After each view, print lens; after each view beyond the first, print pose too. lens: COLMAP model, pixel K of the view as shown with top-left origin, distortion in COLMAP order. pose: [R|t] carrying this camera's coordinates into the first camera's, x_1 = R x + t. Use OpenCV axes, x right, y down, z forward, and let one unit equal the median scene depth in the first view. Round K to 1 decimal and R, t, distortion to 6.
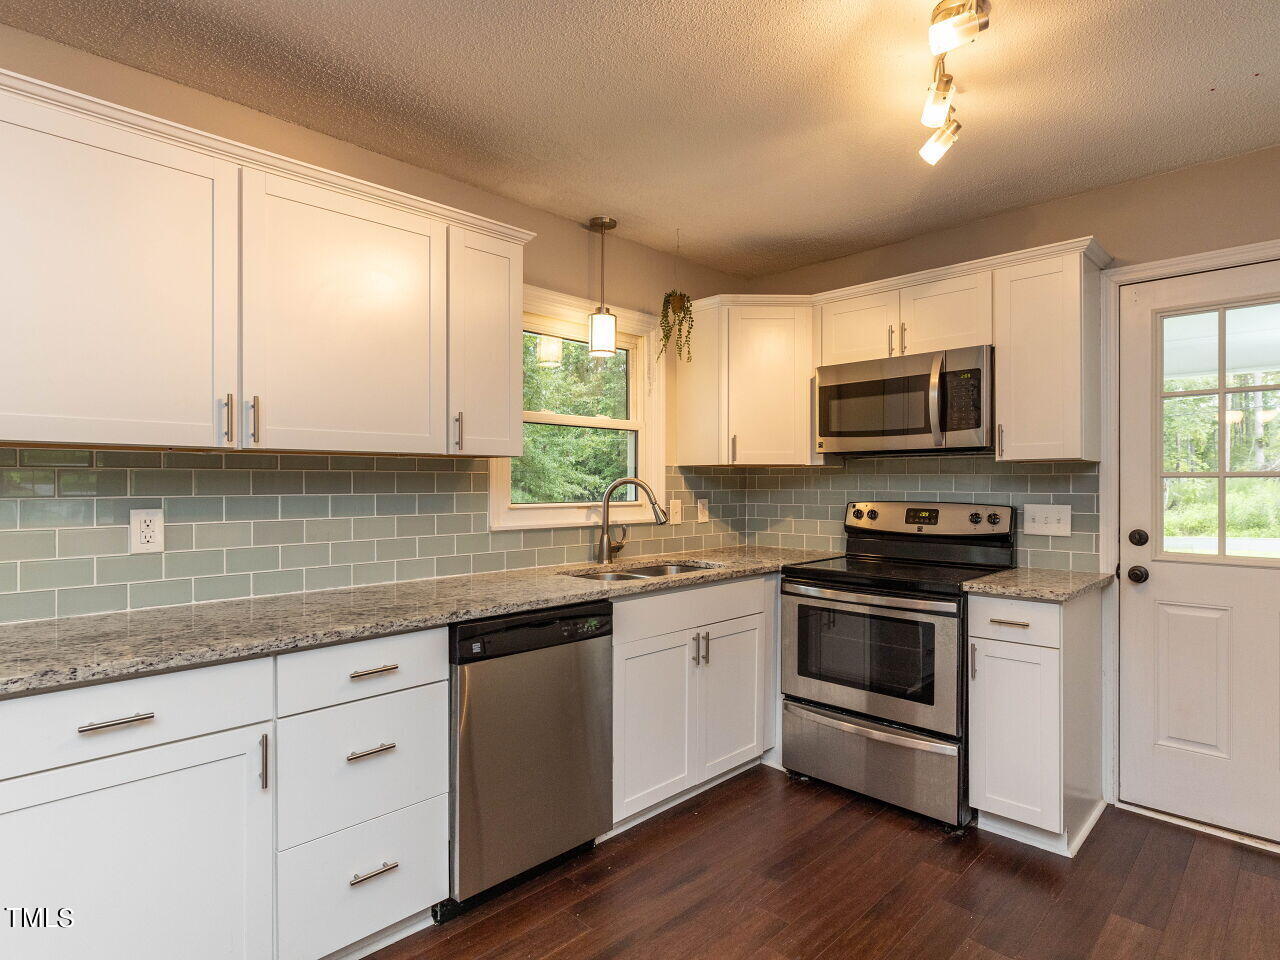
lens RADIAL K [[711.1, 0, 629.8], [0, 711.1, 481.8], [0, 0, 1]] dist [-0.000450, -0.000637]
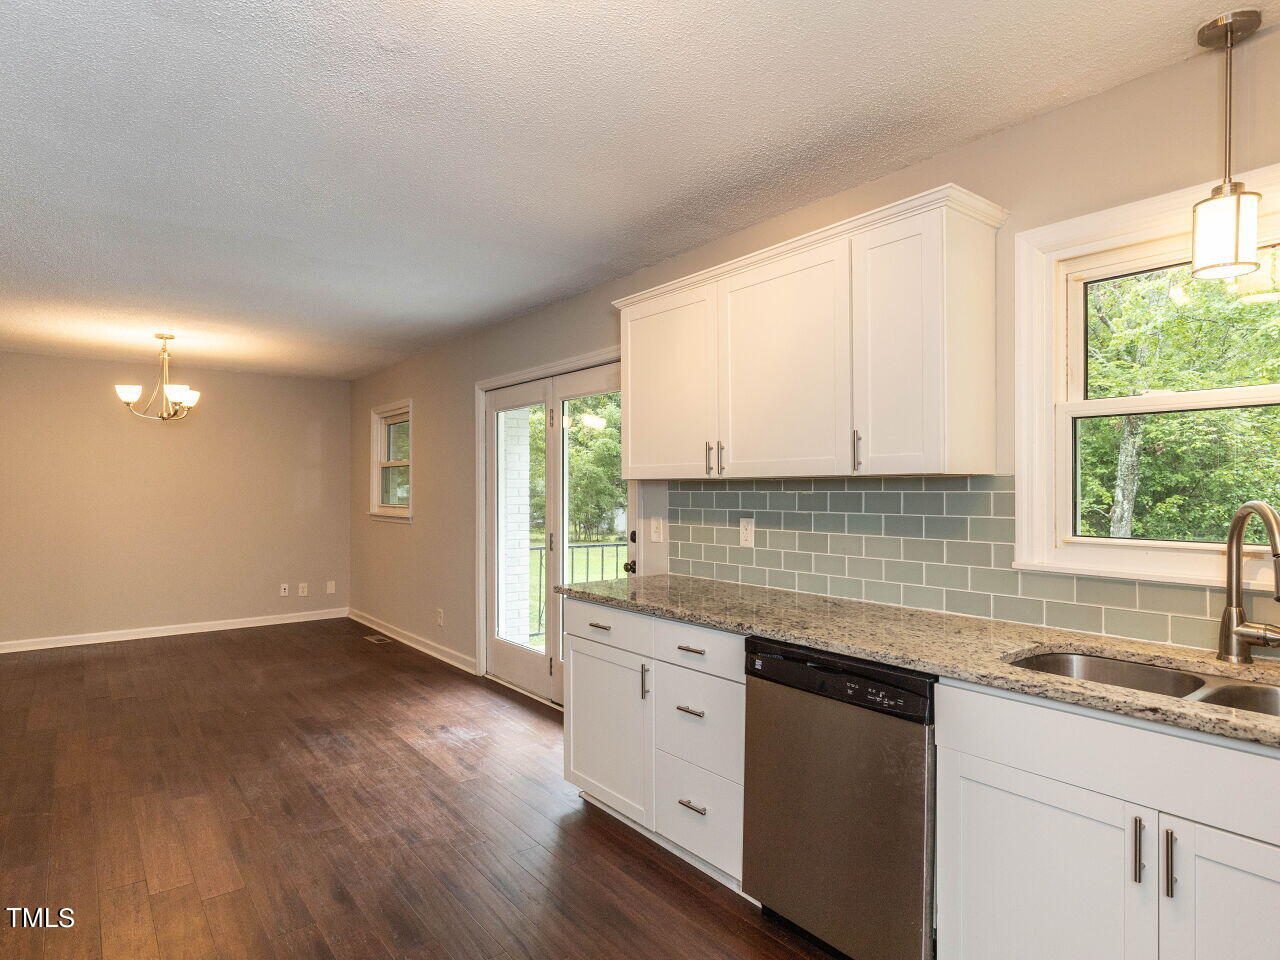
lens RADIAL K [[711.1, 0, 642.6], [0, 711.1, 484.9], [0, 0, 1]] dist [-0.000450, -0.000637]
pose [[-0.116350, -0.006146, -0.993189, 0.588647], [0.000742, 0.999980, -0.006275, -0.015841], [0.993208, -0.001467, -0.116343, 0.668840]]
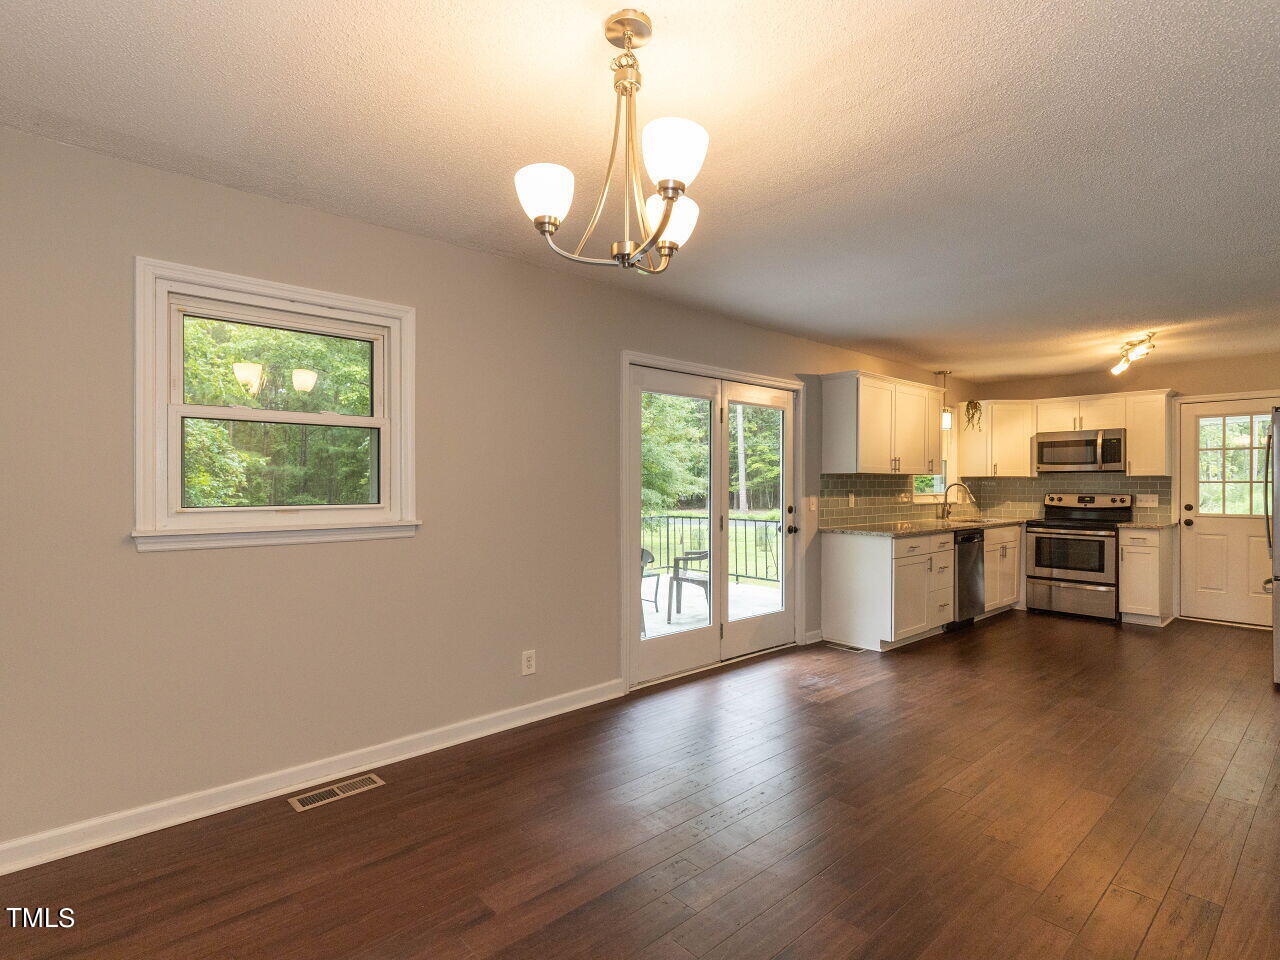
lens RADIAL K [[647.0, 0, 640.4], [0, 647.0, 483.5], [0, 0, 1]] dist [0.003041, -0.002190]
pose [[0.998047, 0.002121, -0.062429, -0.992292], [-0.002061, 0.999997, 0.001022, -0.002690], [0.062431, -0.000891, 0.998049, -1.294943]]
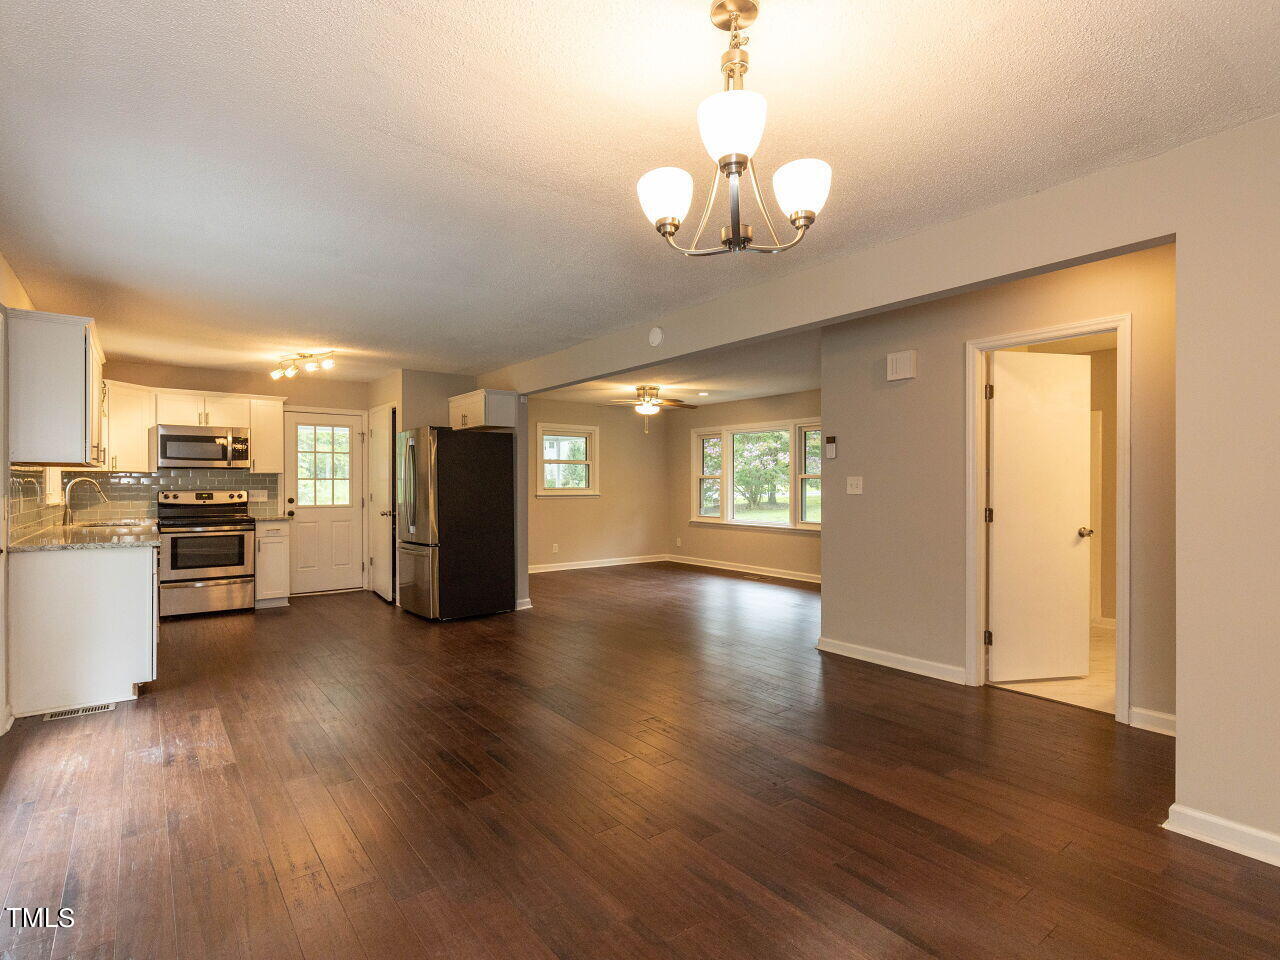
lens RADIAL K [[647.0, 0, 643.1], [0, 647.0, 486.8], [0, 0, 1]] dist [0.003041, -0.002190]
pose [[0.135511, -0.004118, 0.990767, -1.616115], [-0.001675, 0.999989, 0.004386, 0.007938], [-0.990774, -0.002254, 0.135503, -0.732813]]
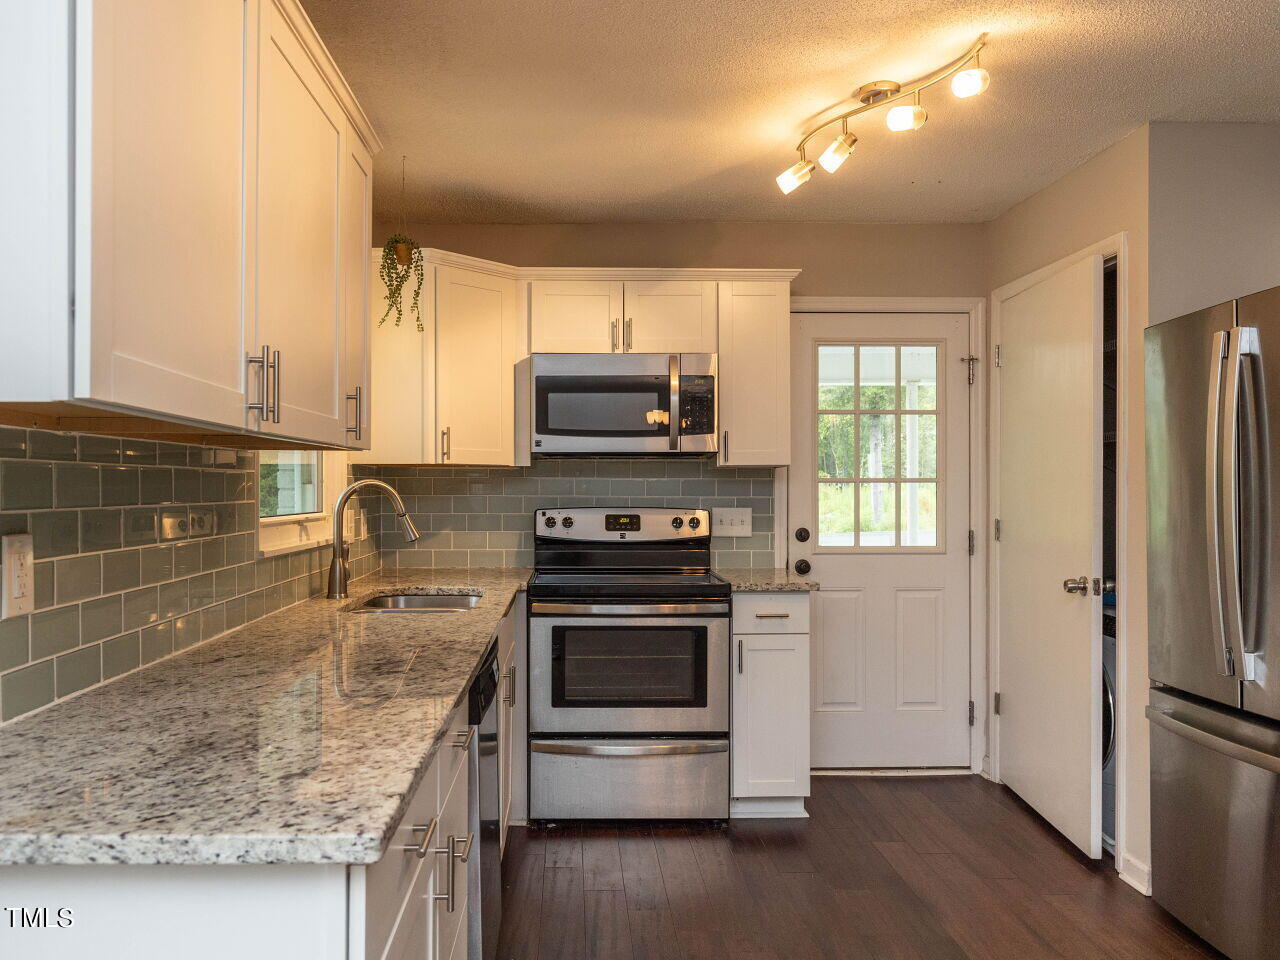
lens RADIAL K [[1001.8, 0, 606.3], [0, 1001.8, 484.6], [0, 0, 1]] dist [0.011727, 0.005257]
pose [[0.690144, 0.003046, 0.723666, -0.648084], [-0.001691, 0.999995, -0.002596, 0.001779], [-0.723670, 0.000568, 0.690146, 0.107966]]
